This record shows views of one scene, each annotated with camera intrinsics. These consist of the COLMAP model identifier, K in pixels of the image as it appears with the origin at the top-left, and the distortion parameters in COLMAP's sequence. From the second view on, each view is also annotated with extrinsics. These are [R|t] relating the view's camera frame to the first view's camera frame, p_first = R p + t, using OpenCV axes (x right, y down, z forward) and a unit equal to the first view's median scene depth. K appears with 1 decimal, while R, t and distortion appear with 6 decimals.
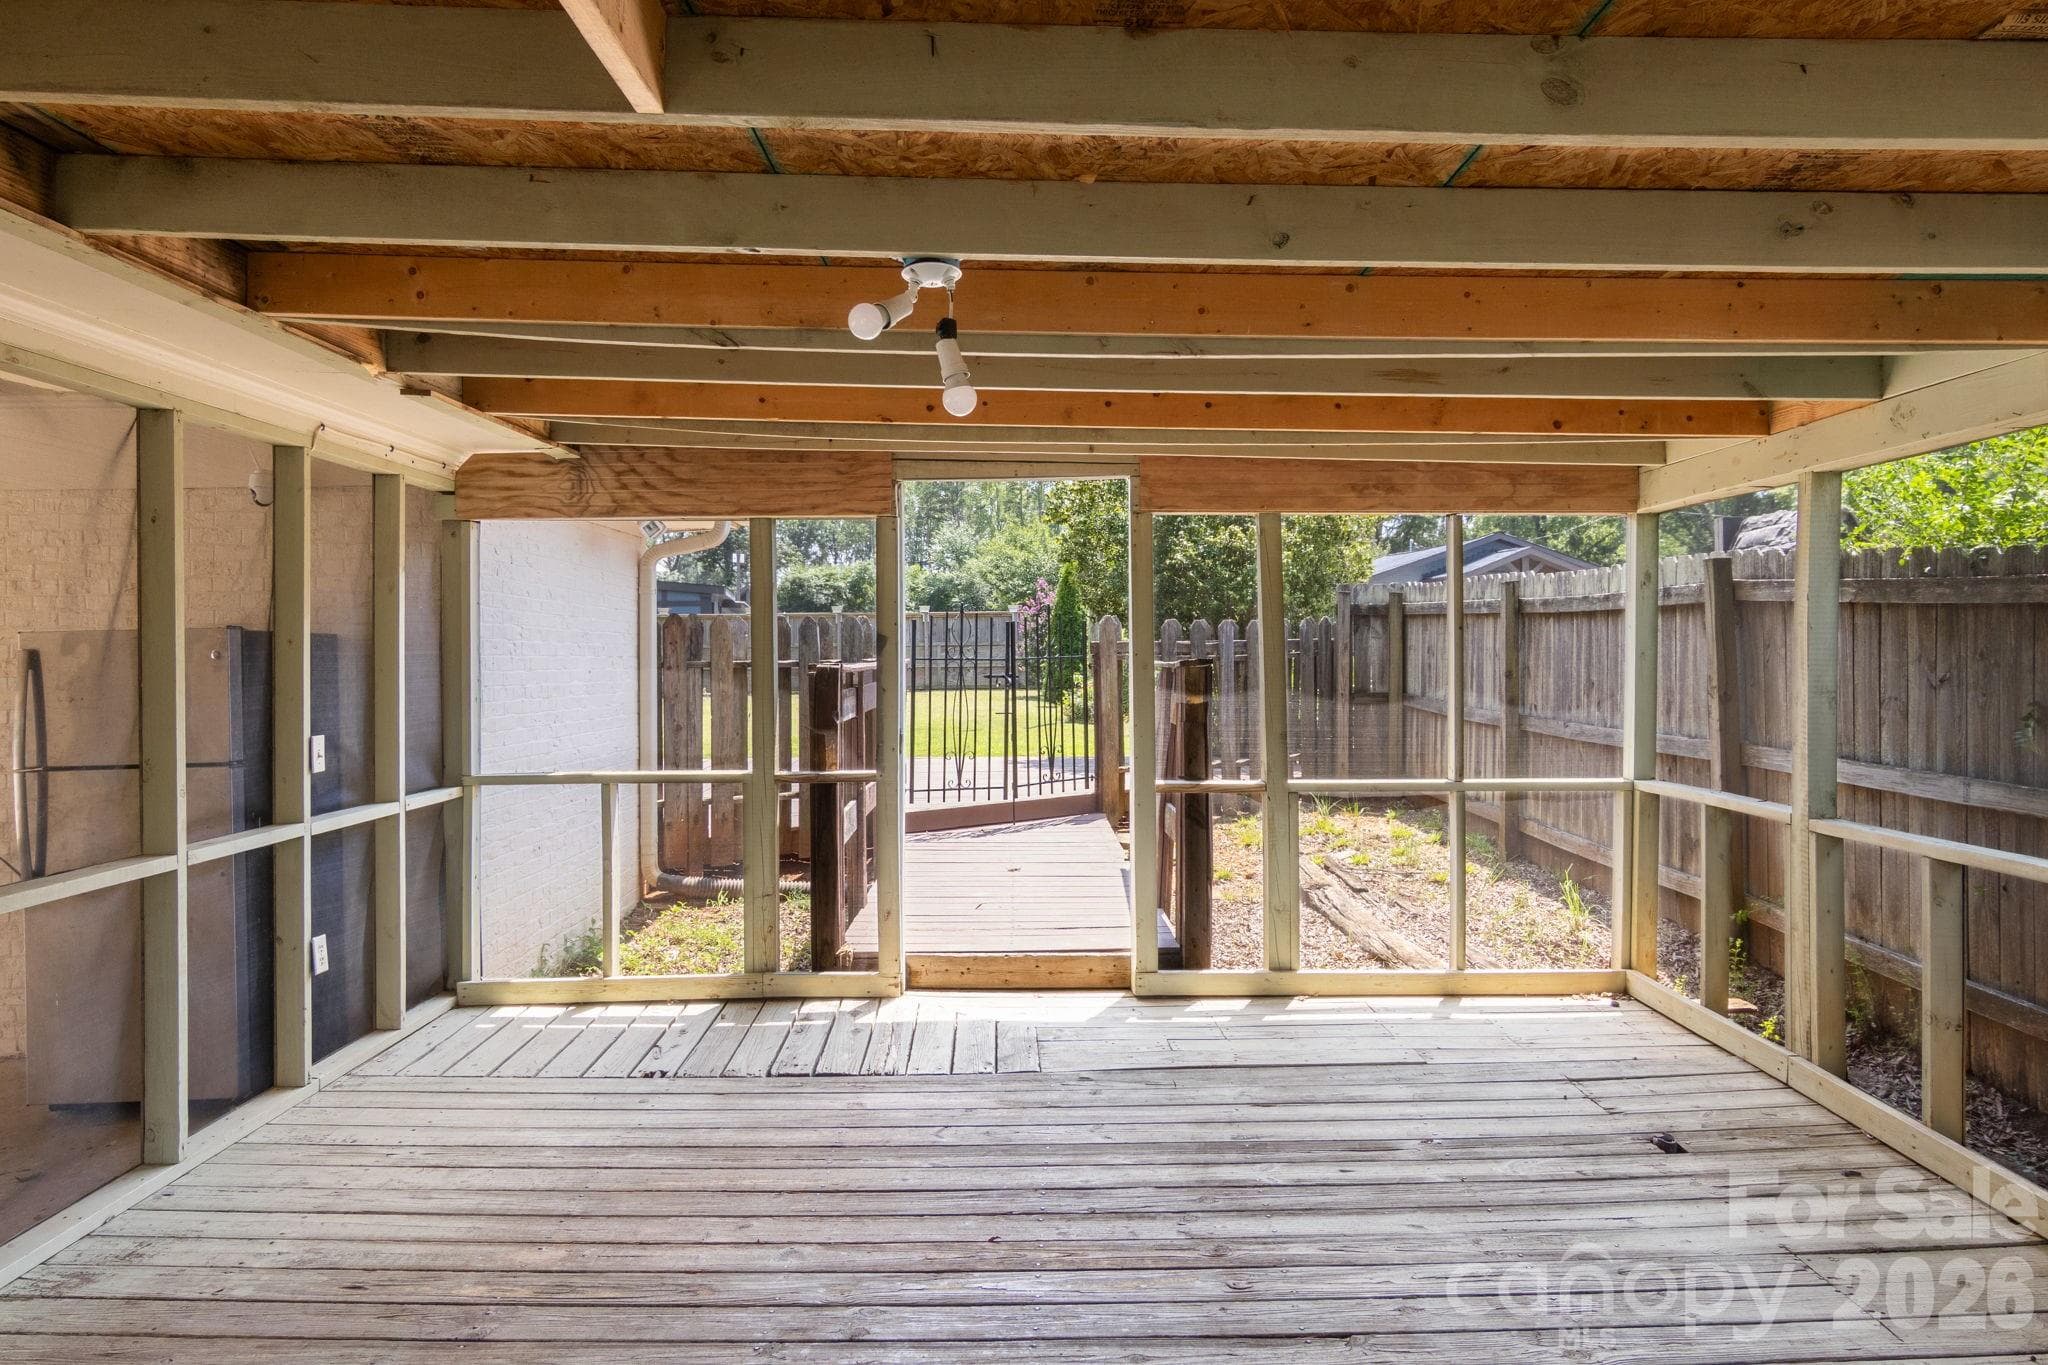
lens RADIAL K [[1292.8, 0, 1027.2], [0, 1292.8, 659.0], [0, 0, 1]] dist [-0.004371, 0.002196]
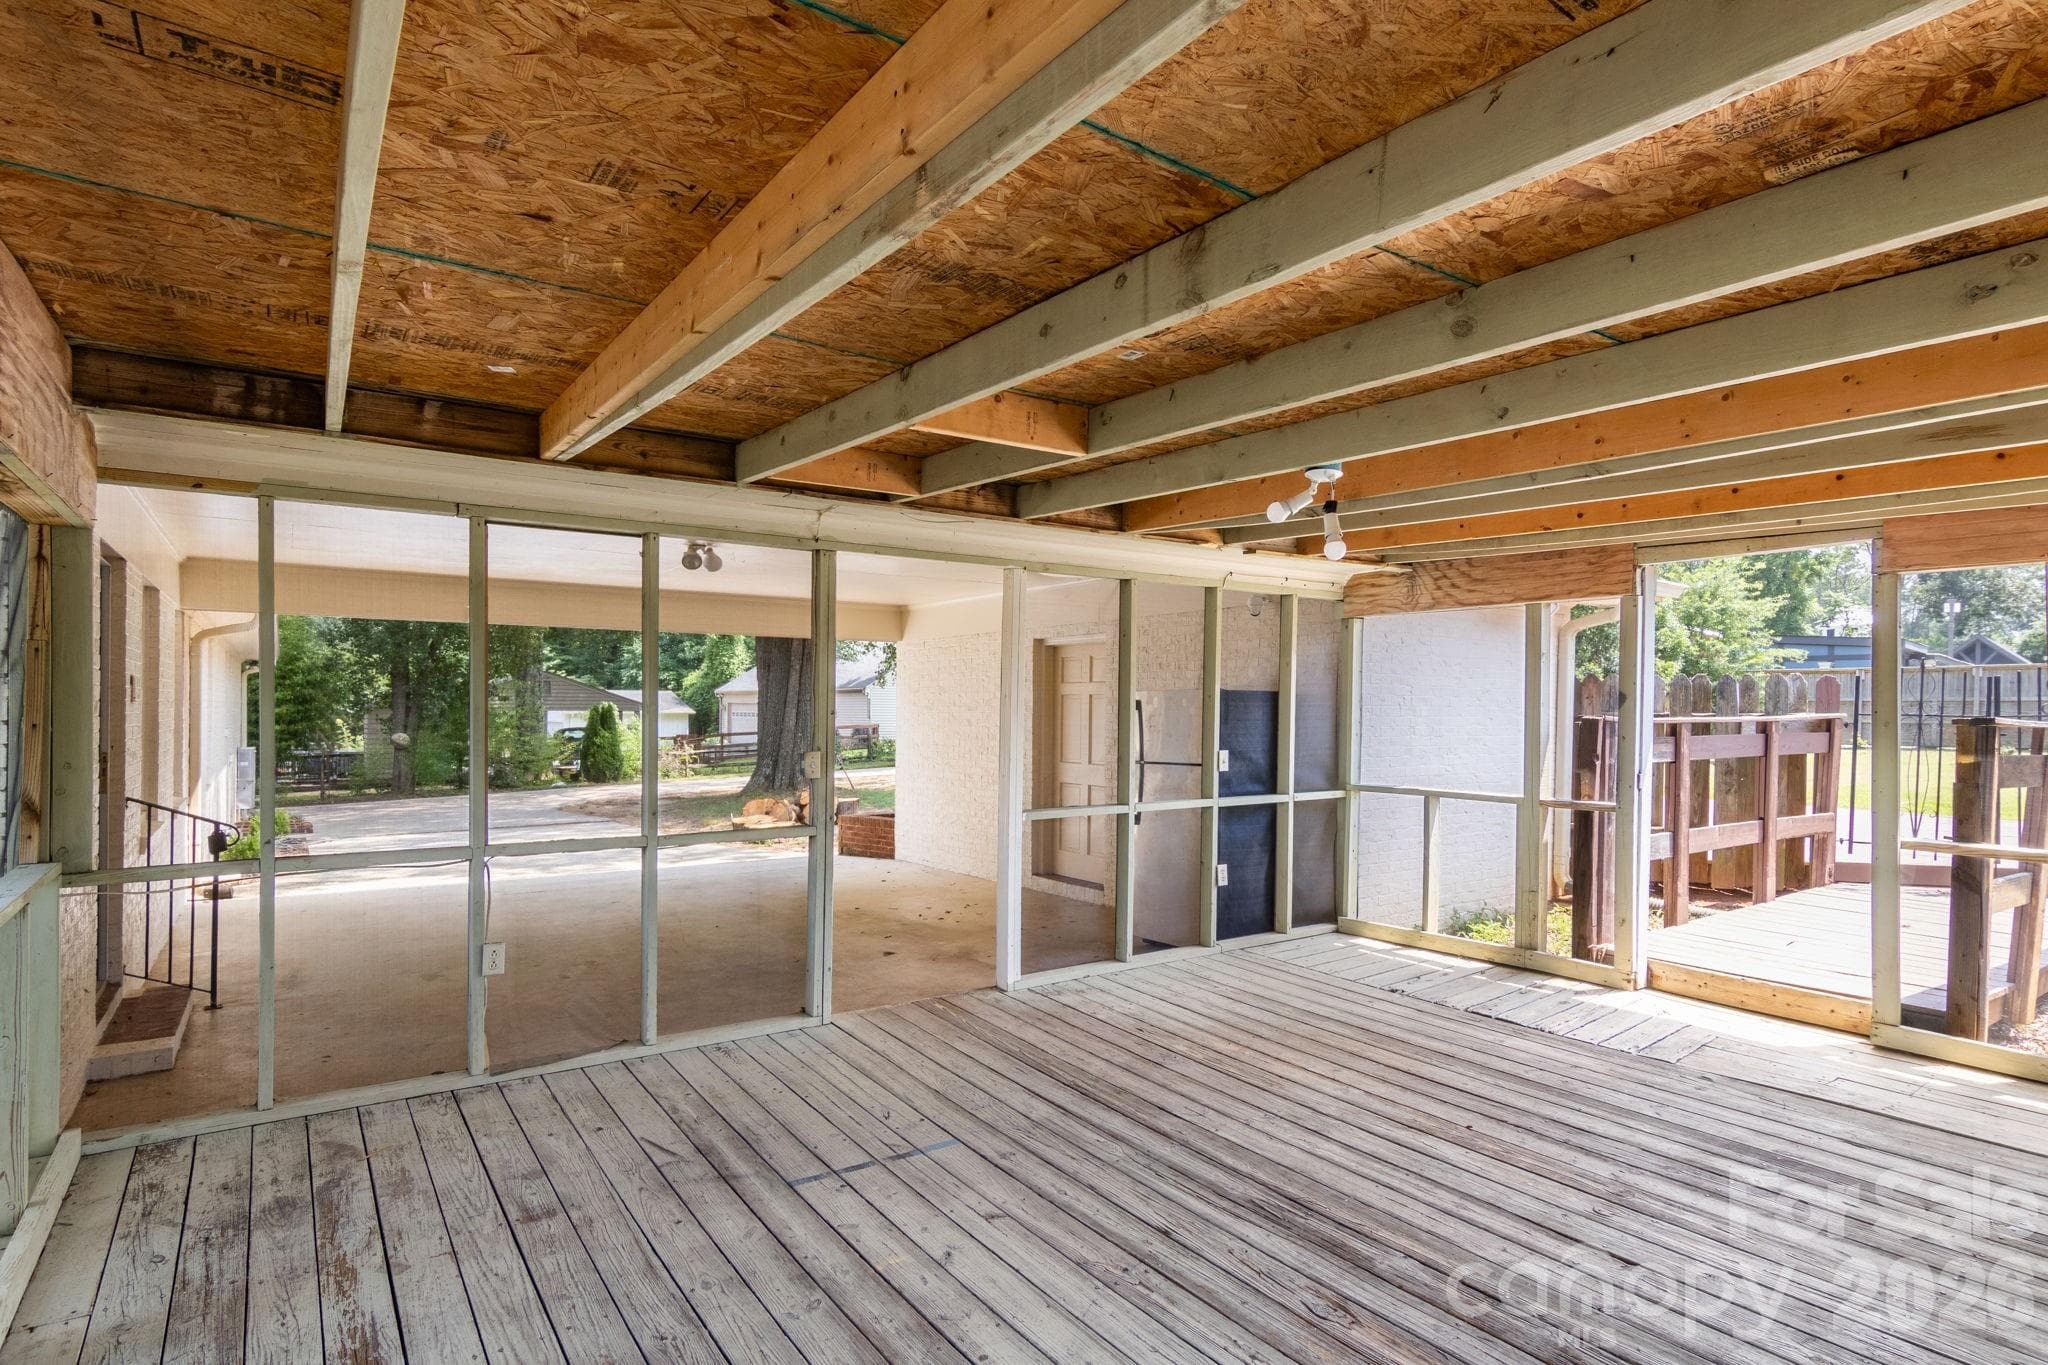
lens RADIAL K [[1018.2, 0, 1020.7], [0, 1018.2, 701.1], [0, 0, 1]] dist [-0.001083, 0.000337]
pose [[0.580052, 0.007384, -0.814546, 0.369539], [-0.012850, 0.999917, -0.000086, -0.003681], [0.814478, 0.010517, 0.580099, -0.025198]]
